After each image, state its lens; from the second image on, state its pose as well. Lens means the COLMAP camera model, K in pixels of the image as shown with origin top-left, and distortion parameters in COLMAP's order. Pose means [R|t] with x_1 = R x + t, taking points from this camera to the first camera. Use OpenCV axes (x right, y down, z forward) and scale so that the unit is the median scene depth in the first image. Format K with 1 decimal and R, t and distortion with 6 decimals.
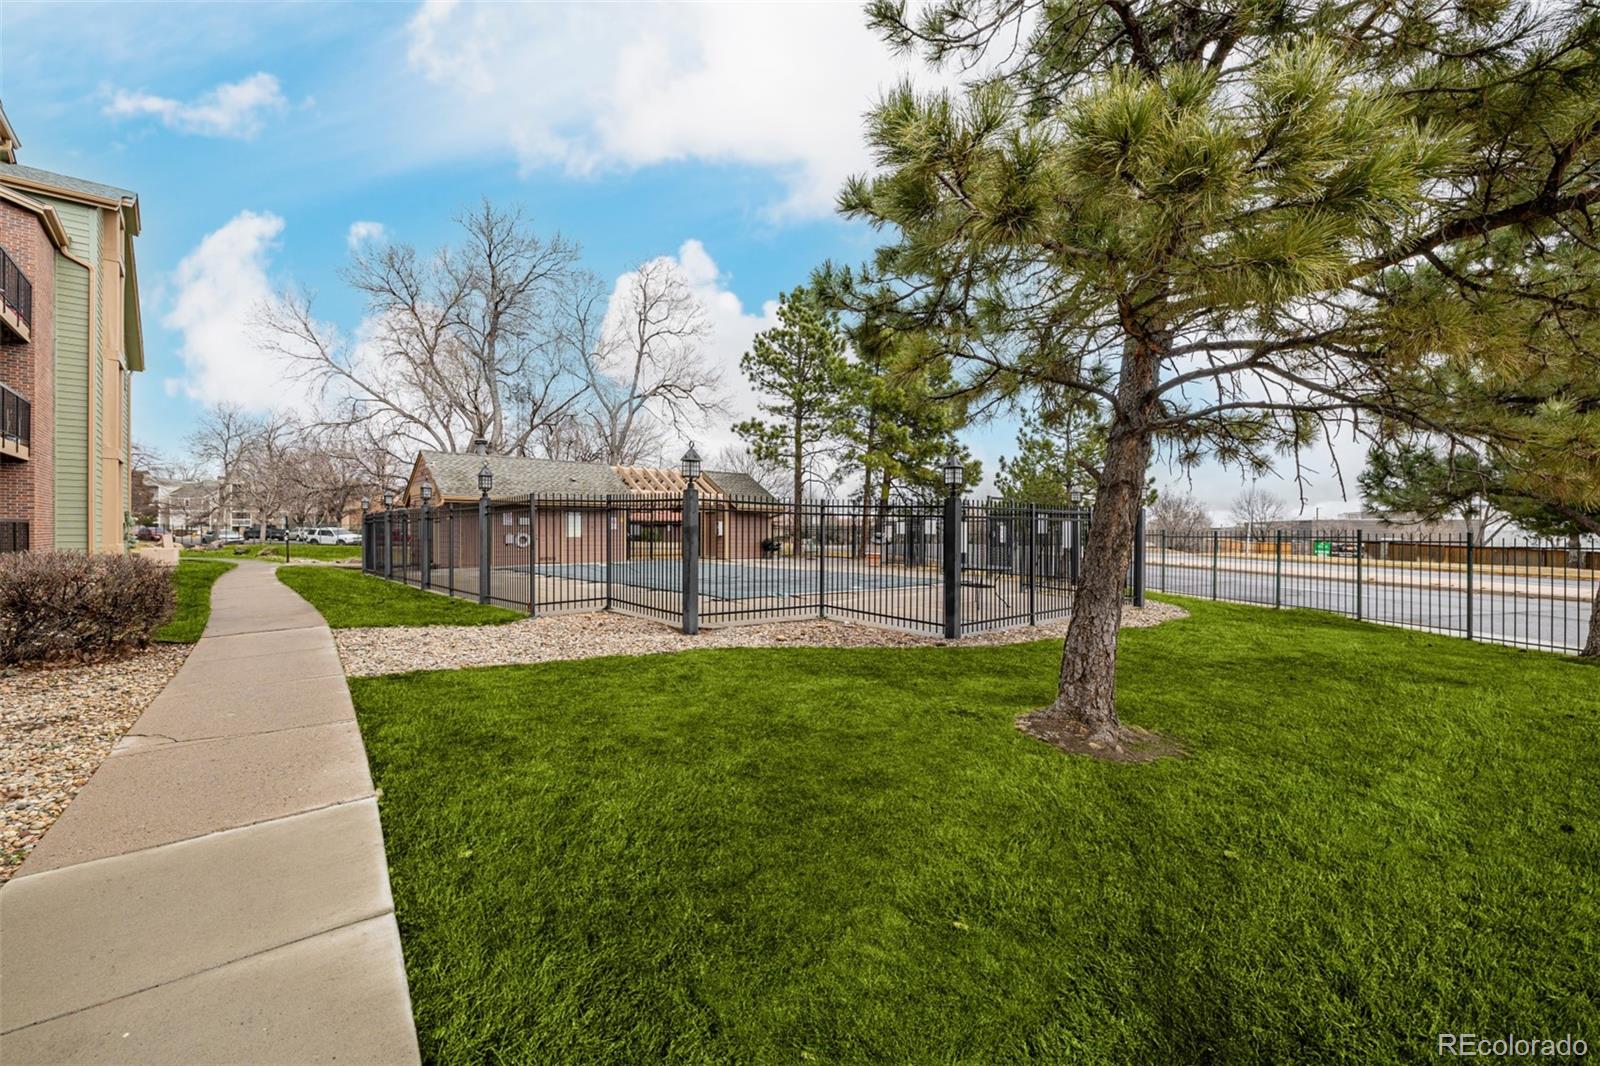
lens RADIAL K [[682.2, 0, 807.7], [0, 682.2, 532.4], [0, 0, 1]] dist [0.002250, 0.000465]
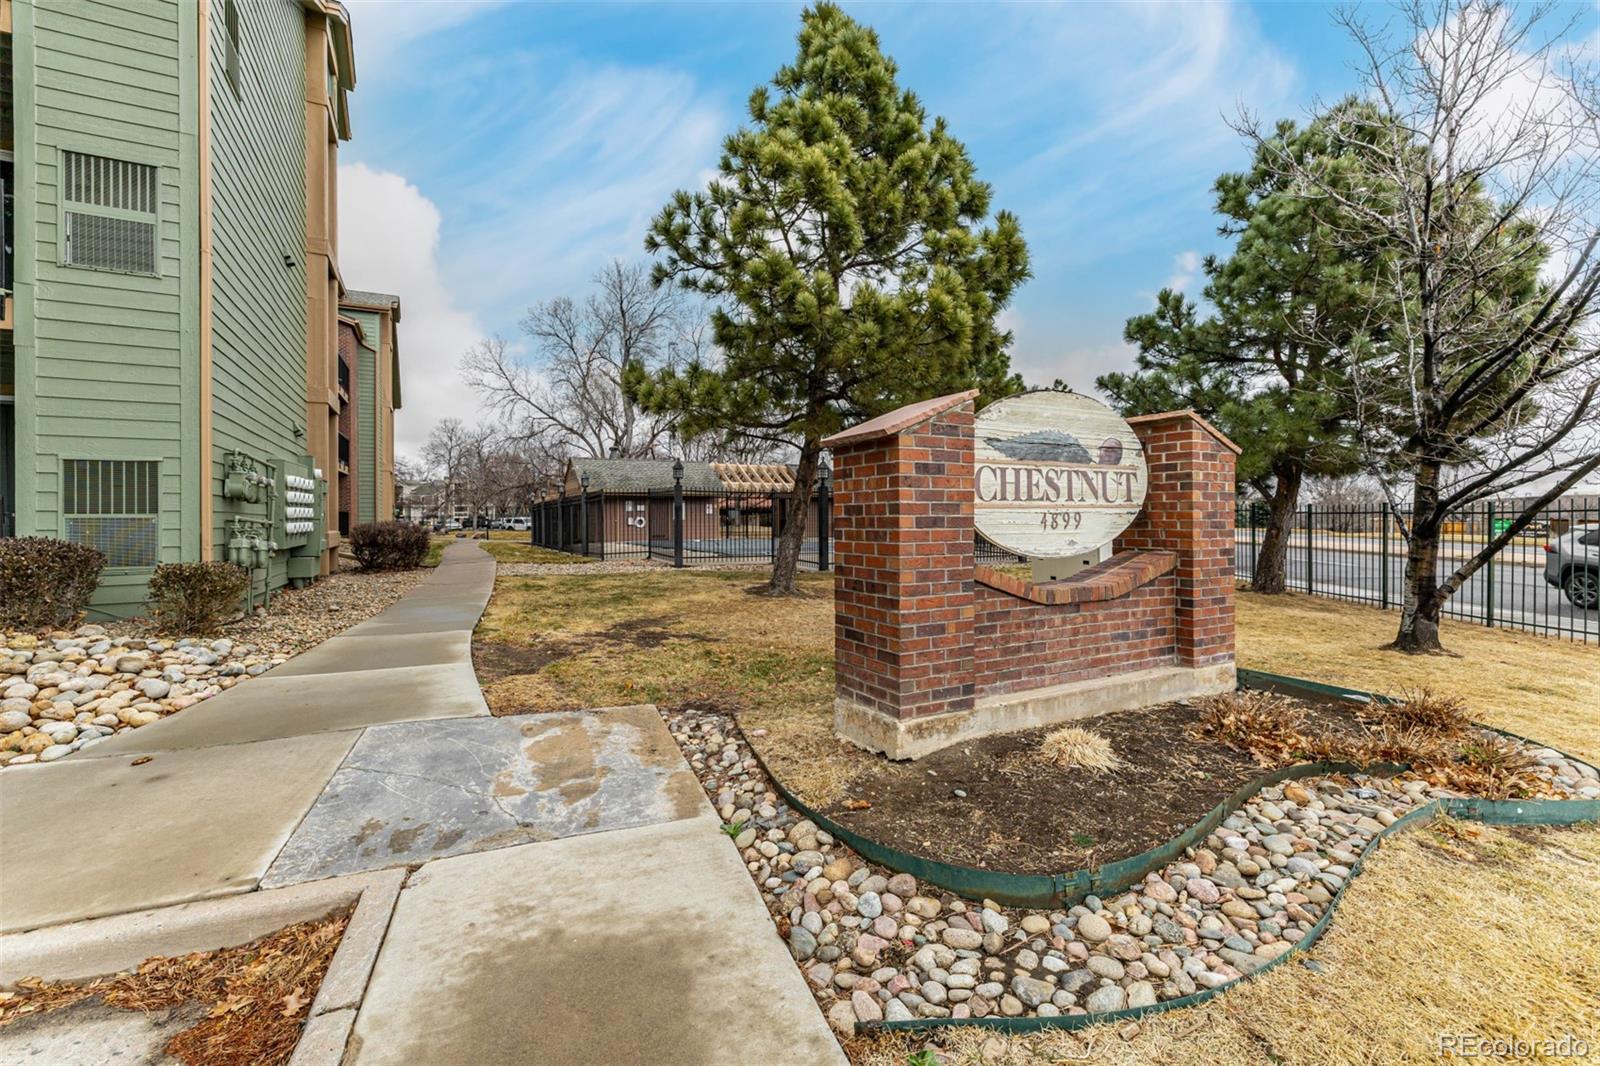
lens RADIAL K [[682.2, 0, 796.5], [0, 682.2, 517.0], [0, 0, 1]] dist [0.002250, 0.000465]
pose [[0.972292, -0.011947, -0.233465, 0.136371], [0.011141, 0.999927, -0.004771, 0.007855], [0.233505, 0.002038, 0.972353, -0.160285]]
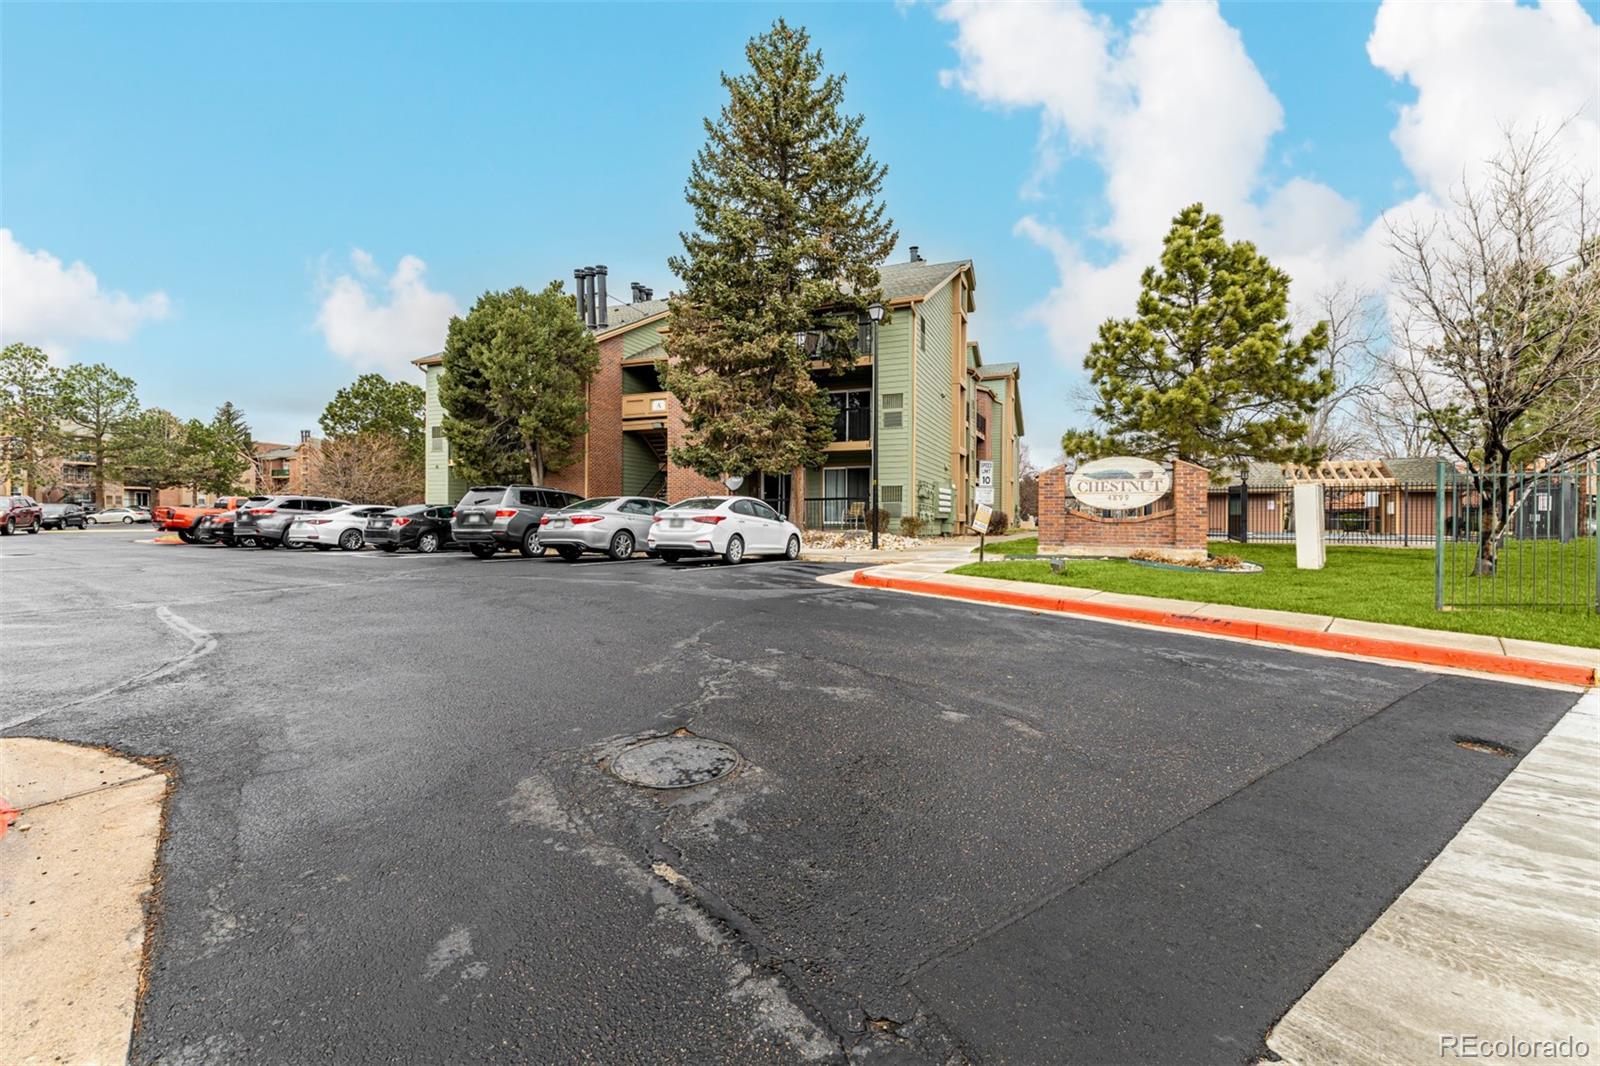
lens RADIAL K [[682.2, 0, 801.2], [0, 682.2, 525.3], [0, 0, 1]] dist [0.002250, 0.000465]
pose [[0.435917, 0.001875, -0.899985, 0.427807], [-0.004015, 0.999992, 0.000138, 0.025087], [0.899978, 0.003553, 0.435921, -0.363083]]
